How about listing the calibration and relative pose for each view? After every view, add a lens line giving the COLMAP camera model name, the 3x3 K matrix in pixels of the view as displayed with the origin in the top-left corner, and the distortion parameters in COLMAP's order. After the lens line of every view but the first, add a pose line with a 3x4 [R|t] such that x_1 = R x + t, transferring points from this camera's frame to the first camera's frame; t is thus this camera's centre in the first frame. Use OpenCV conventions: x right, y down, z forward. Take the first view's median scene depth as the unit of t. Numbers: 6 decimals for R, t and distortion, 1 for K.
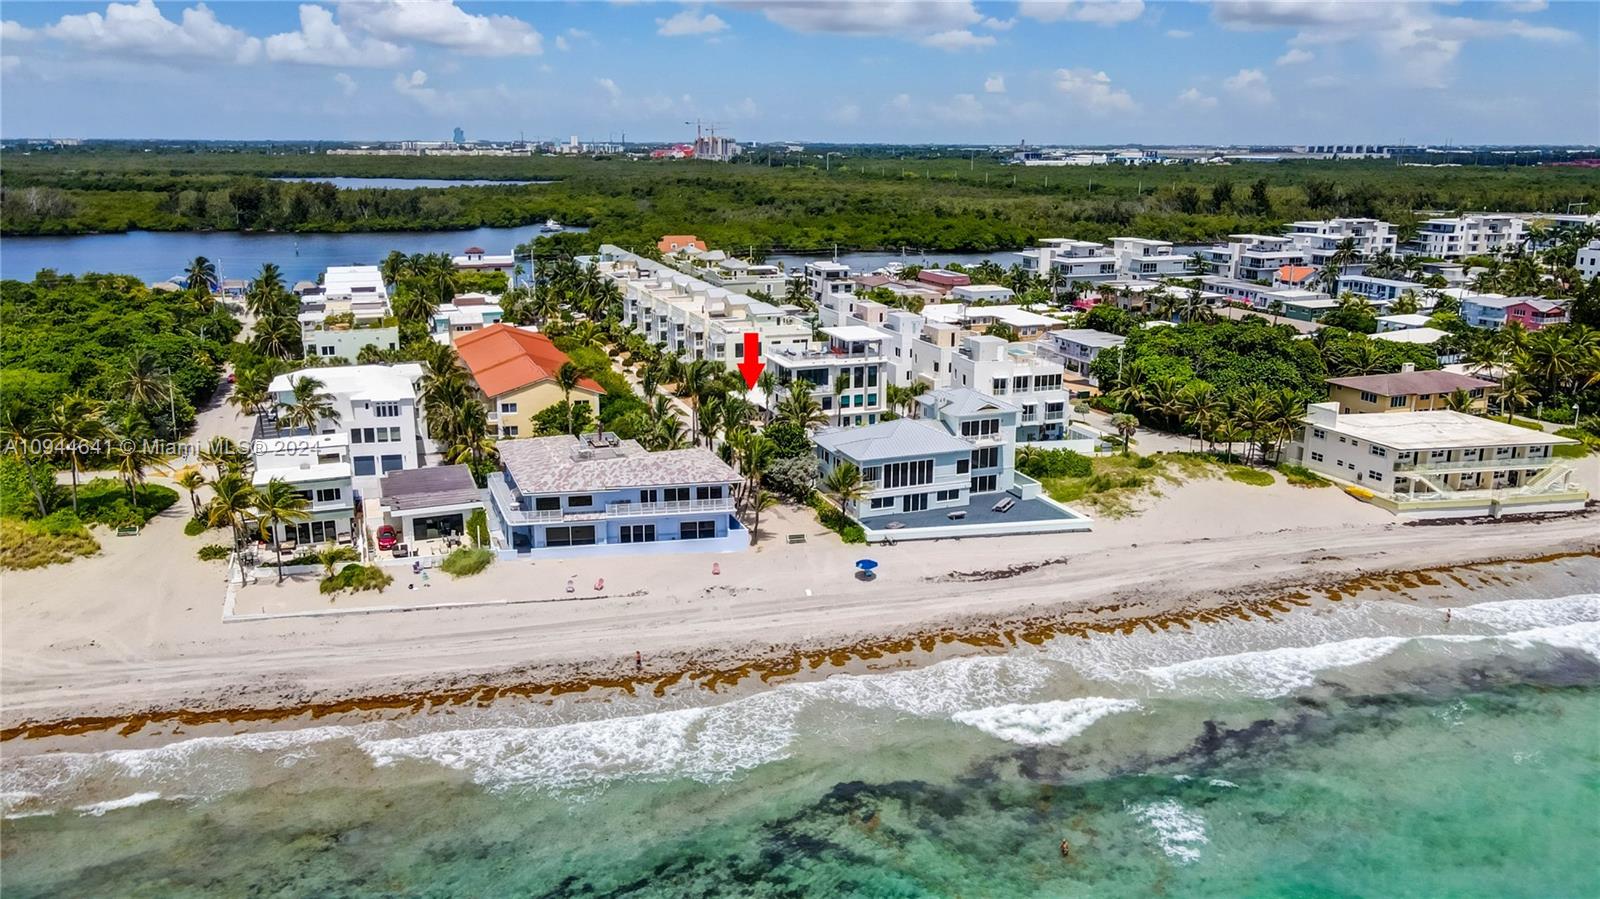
lens RADIAL K [[1181.2, 0, 805.3], [0, 1181.2, 438.7], [0, 0, 1]] dist [-0.010718, 0.051047]
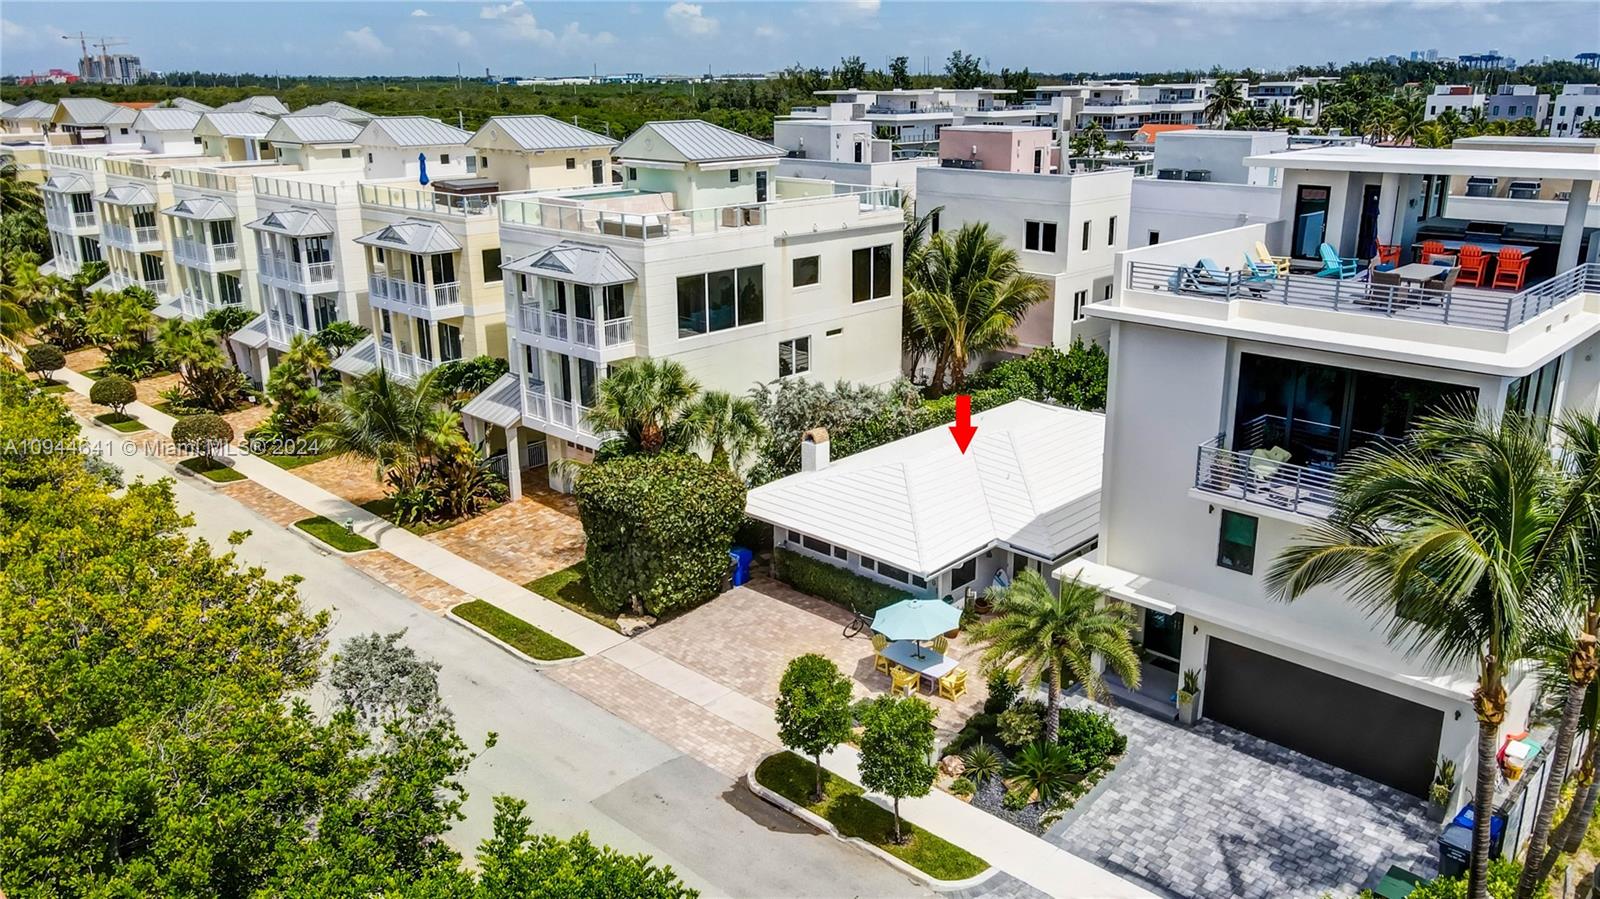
lens RADIAL K [[1181.2, 0, 817.2], [0, 1181.2, 470.0], [0, 0, 1]] dist [-0.010718, 0.051047]
pose [[0.902688, -0.144307, 0.405376, -0.185816], [0.114115, 0.988639, 0.097830, -0.086818], [-0.414888, -0.042050, 0.908900, 1.074194]]
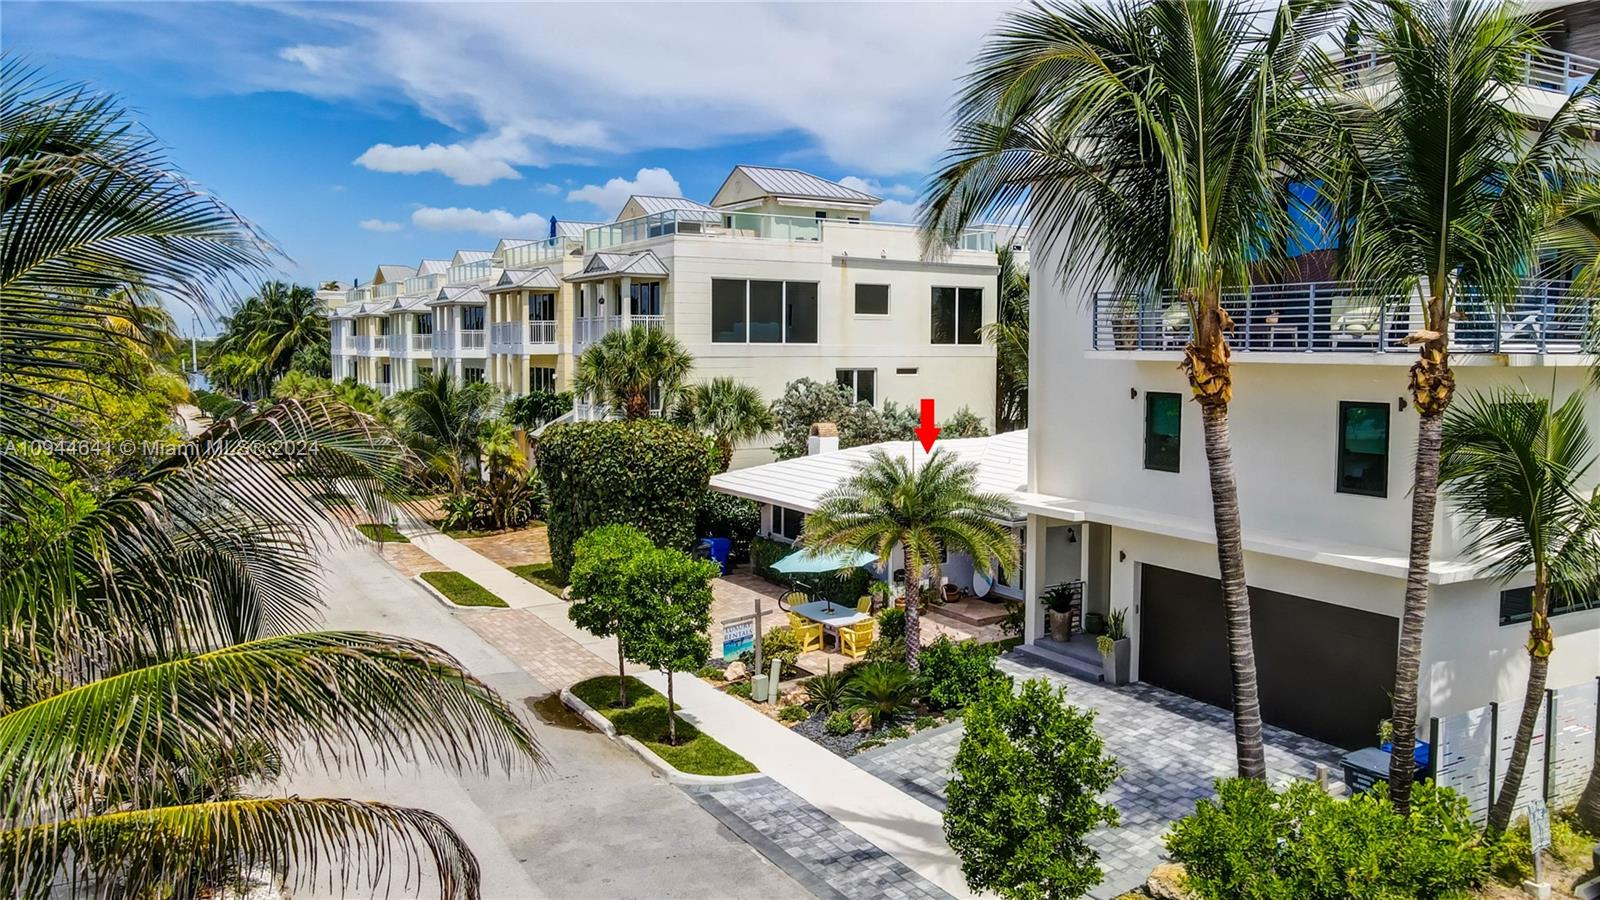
lens RADIAL K [[1181.2, 0, 803.0], [0, 1181.2, 453.0], [0, 0, 1]] dist [-0.010718, 0.051047]
pose [[0.986360, -0.017328, 0.163687, -0.108165], [0.041051, 0.988917, -0.142681, -0.017733], [-0.159400, 0.147455, 0.976140, 1.081778]]
